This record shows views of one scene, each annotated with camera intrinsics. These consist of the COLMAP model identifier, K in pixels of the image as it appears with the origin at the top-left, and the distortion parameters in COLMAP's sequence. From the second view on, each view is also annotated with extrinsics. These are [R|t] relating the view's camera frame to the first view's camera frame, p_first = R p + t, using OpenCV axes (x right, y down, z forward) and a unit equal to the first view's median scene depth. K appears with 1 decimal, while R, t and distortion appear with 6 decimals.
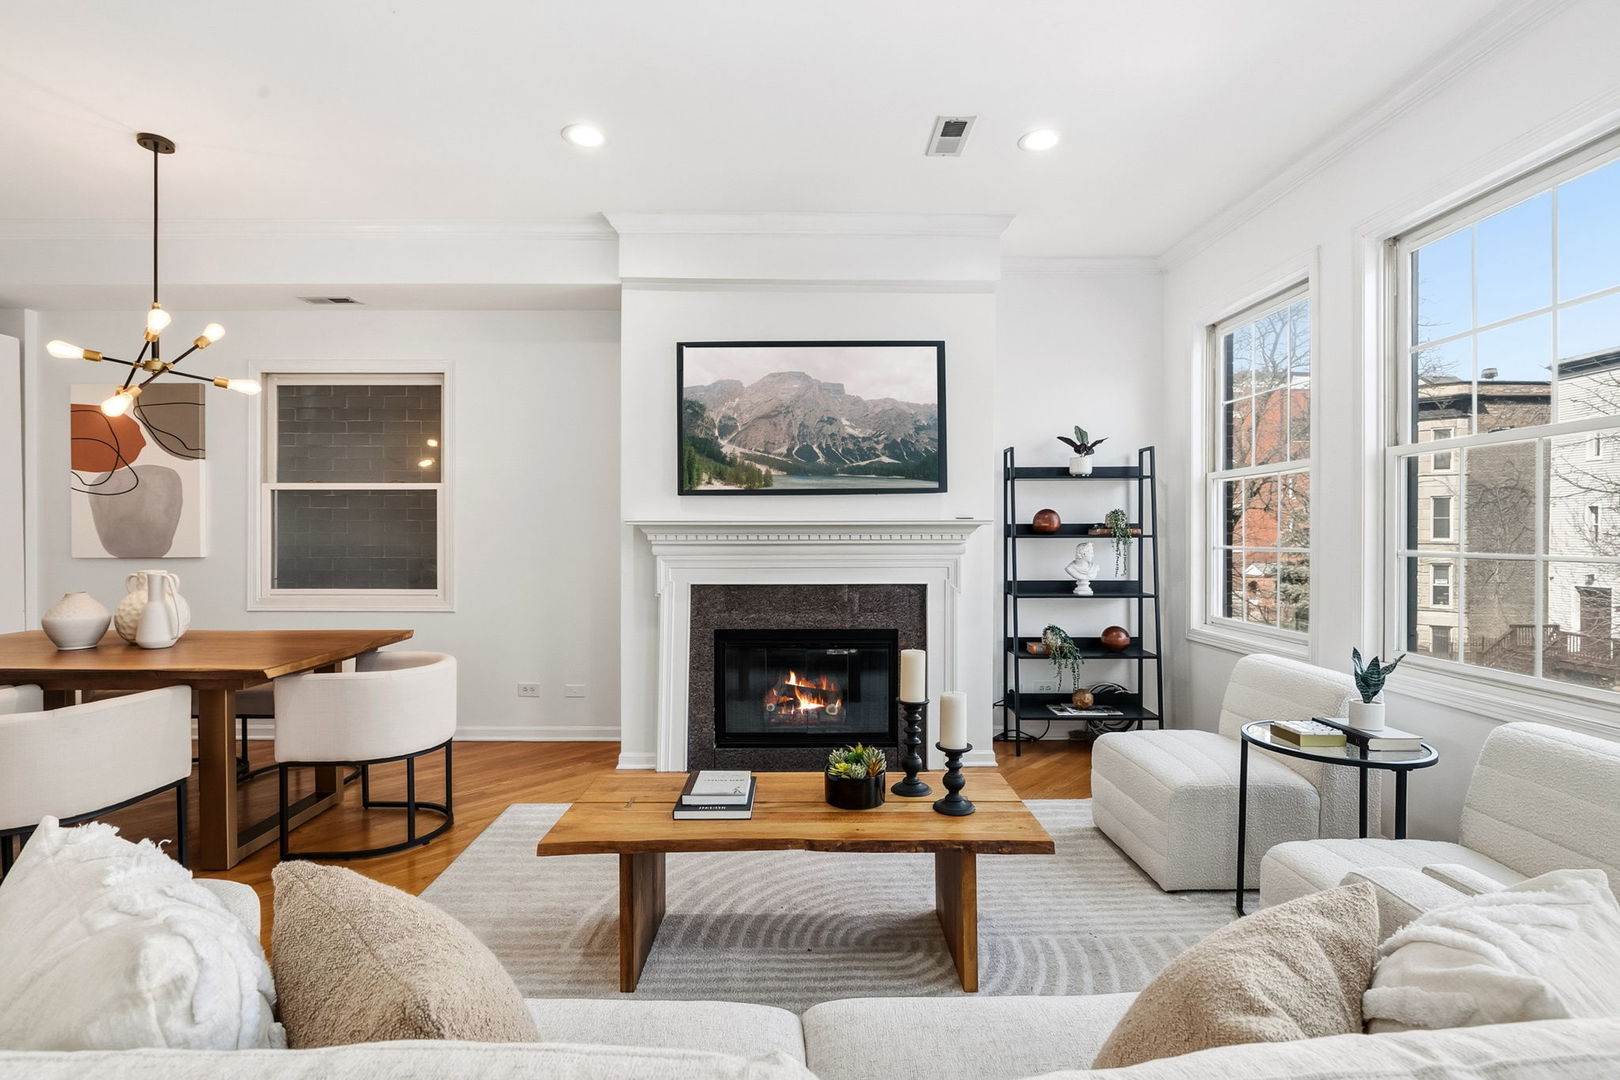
lens RADIAL K [[754.9, 0, 806.4], [0, 754.9, 540.9], [0, 0, 1]] dist [-0.020130, 0.004980]
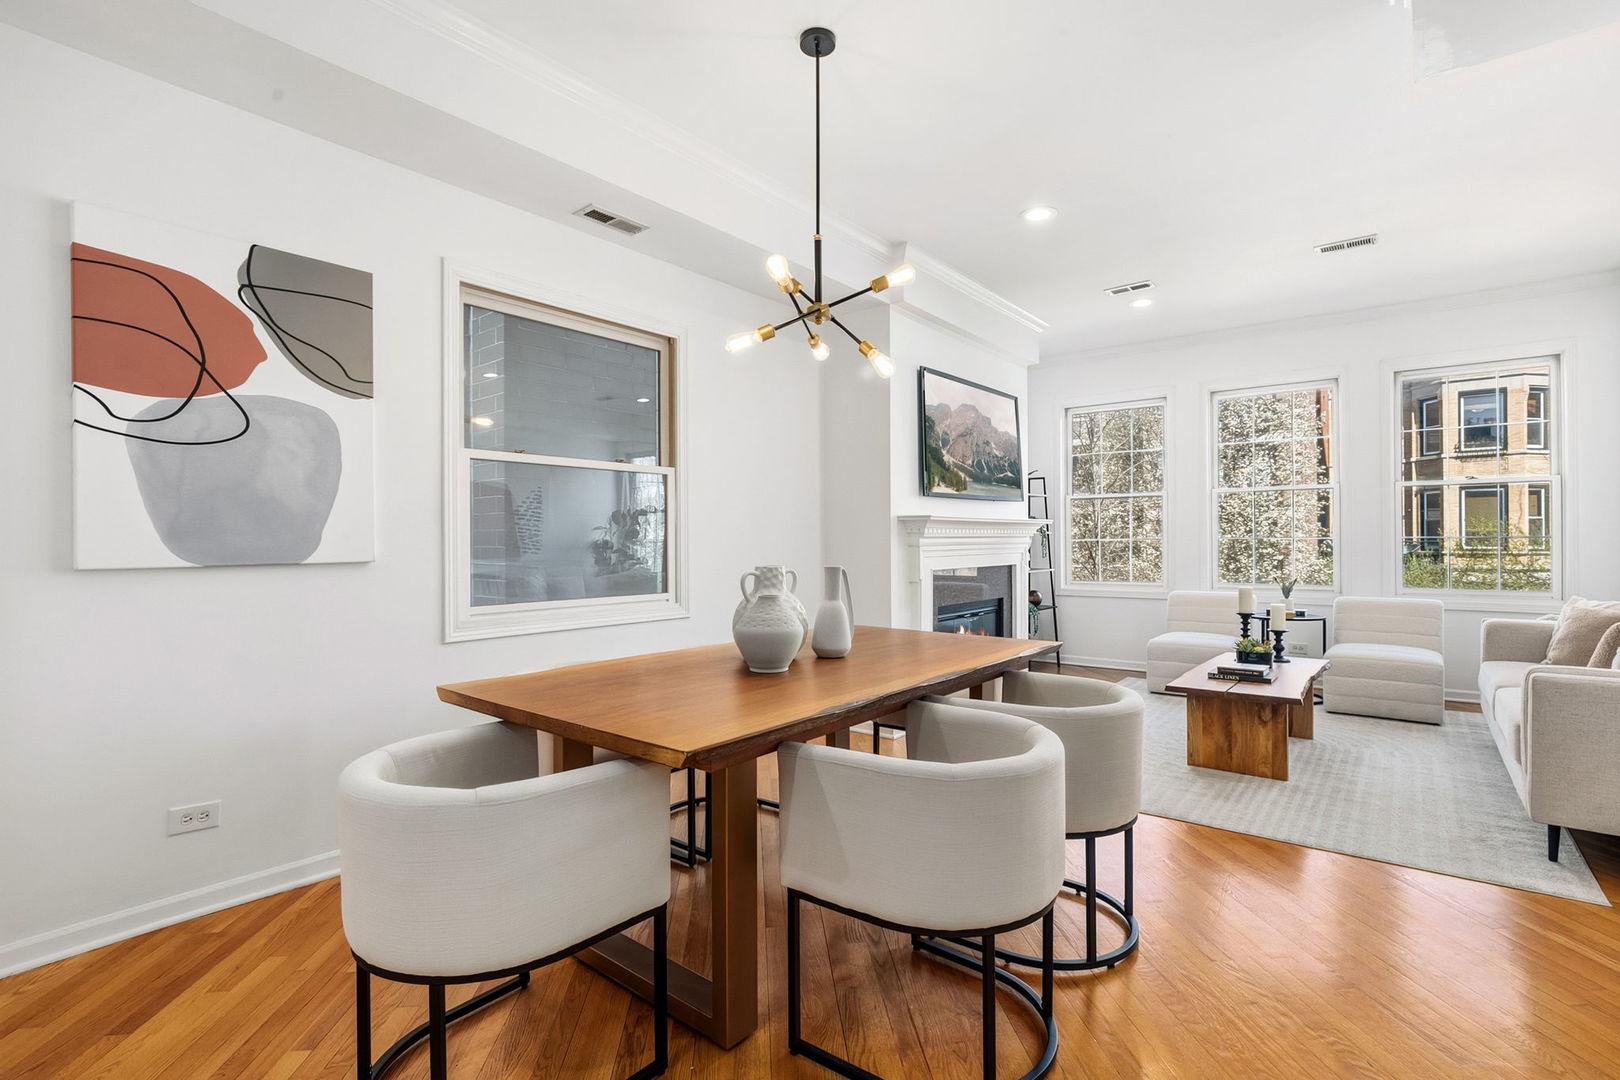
lens RADIAL K [[754.9, 0, 831.8], [0, 754.9, 538.9], [0, 0, 1]] dist [-0.020130, 0.004980]
pose [[0.626336, -0.004483, 0.779540, -1.182916], [0.018663, 0.999783, -0.009246, 0.018333], [-0.779330, 0.020339, 0.626284, 0.375733]]
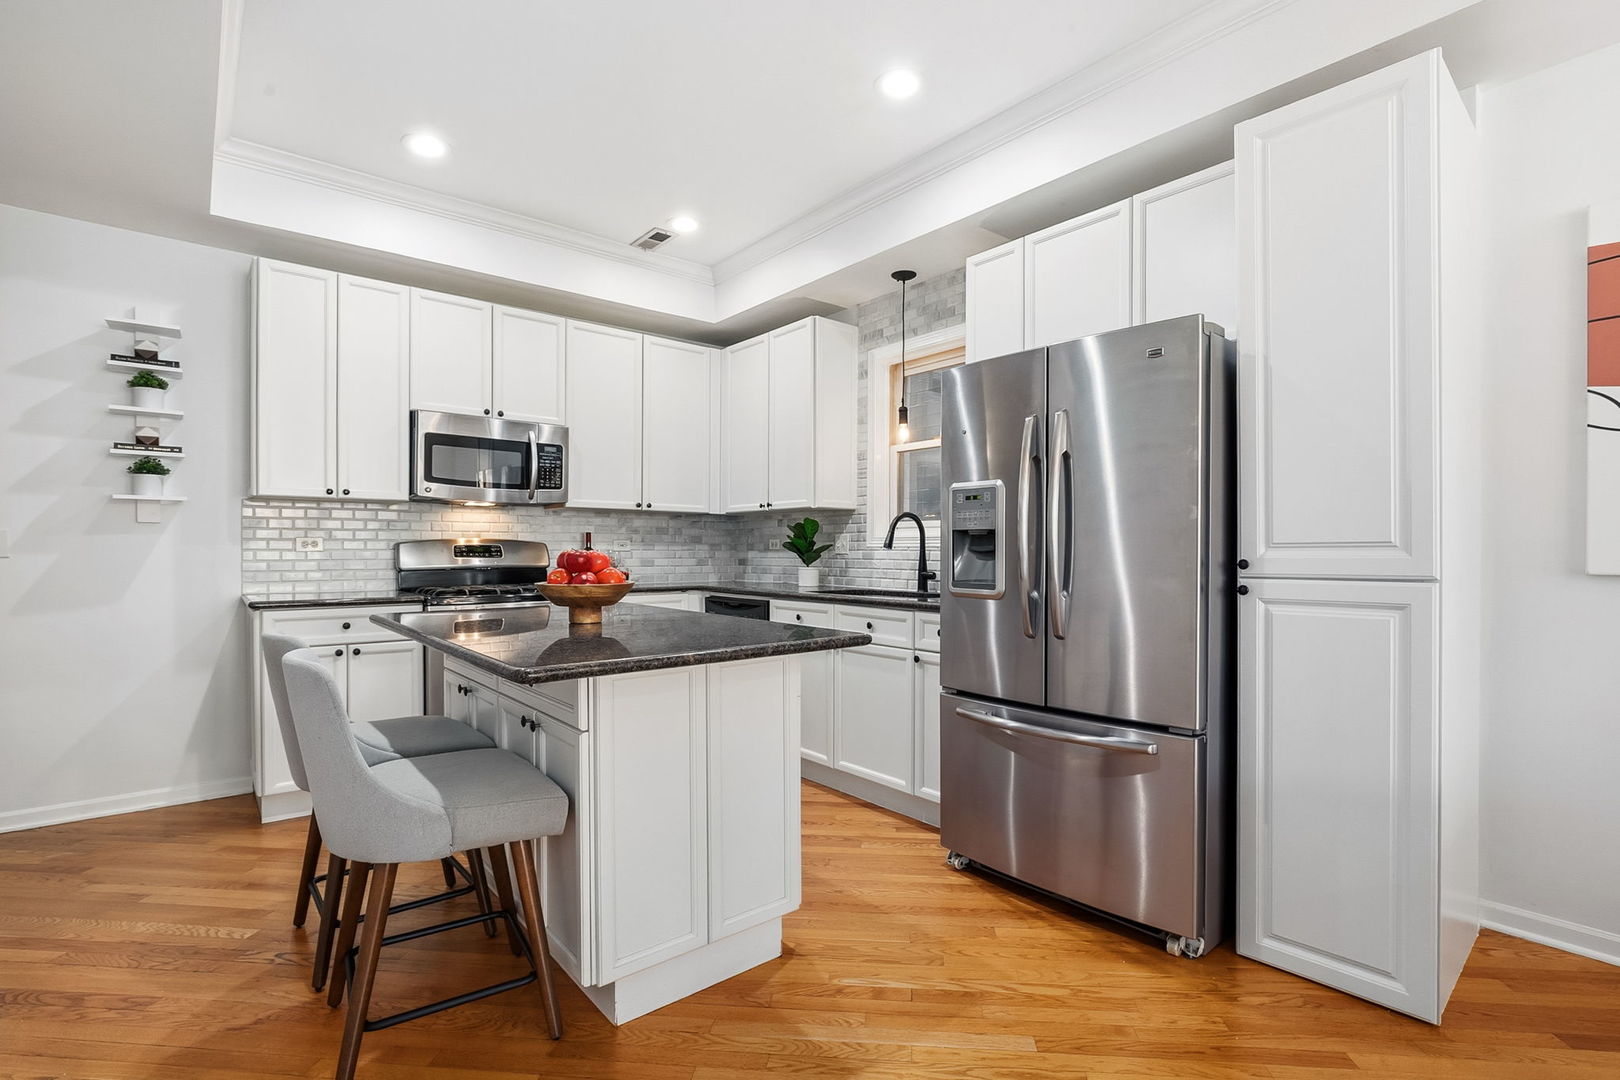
lens RADIAL K [[754.9, 0, 814.1], [0, 754.9, 551.2], [0, 0, 1]] dist [-0.020130, 0.004980]
pose [[0.633604, 0.003117, -0.773652, -1.048354], [-0.012590, 0.999901, -0.006282, 0.019252], [0.773555, 0.013721, 0.633580, 0.363185]]
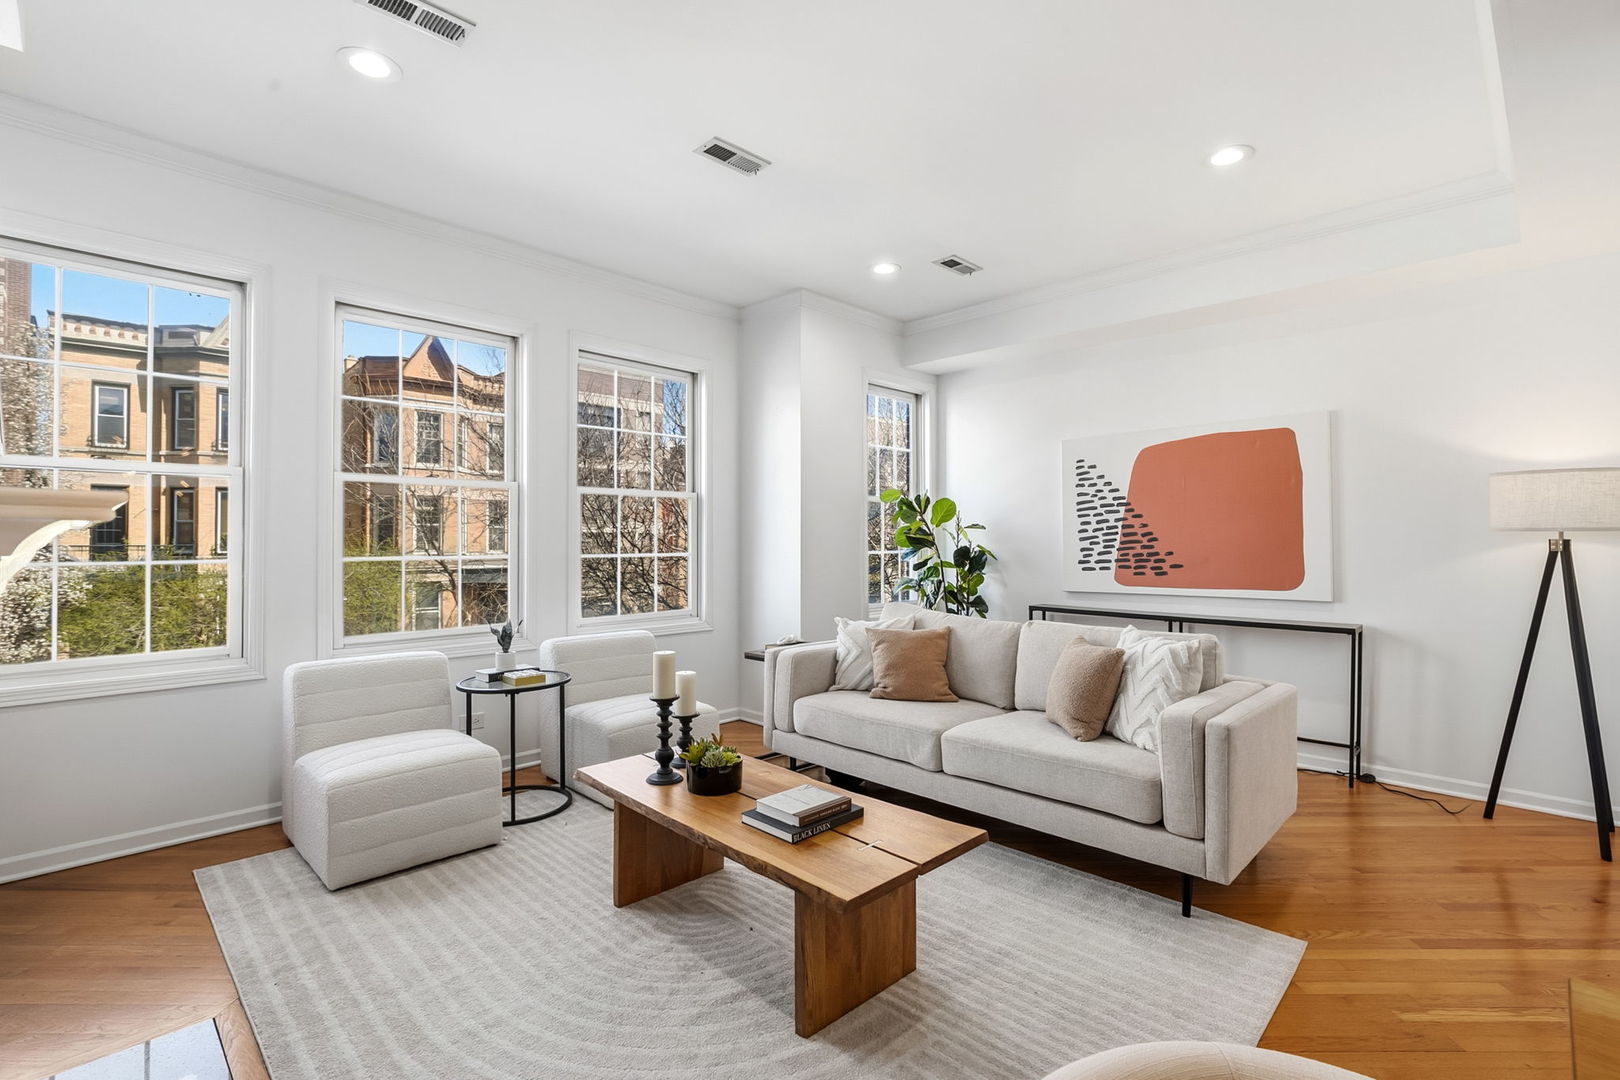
lens RADIAL K [[754.9, 0, 820.2], [0, 754.9, 528.6], [0, 0, 1]] dist [-0.020130, 0.004980]
pose [[-0.697371, 0.005848, 0.716686, -0.477166], [0.007012, 0.999975, -0.001337, -0.016210], [-0.716676, 0.004093, -0.697395, 0.970582]]
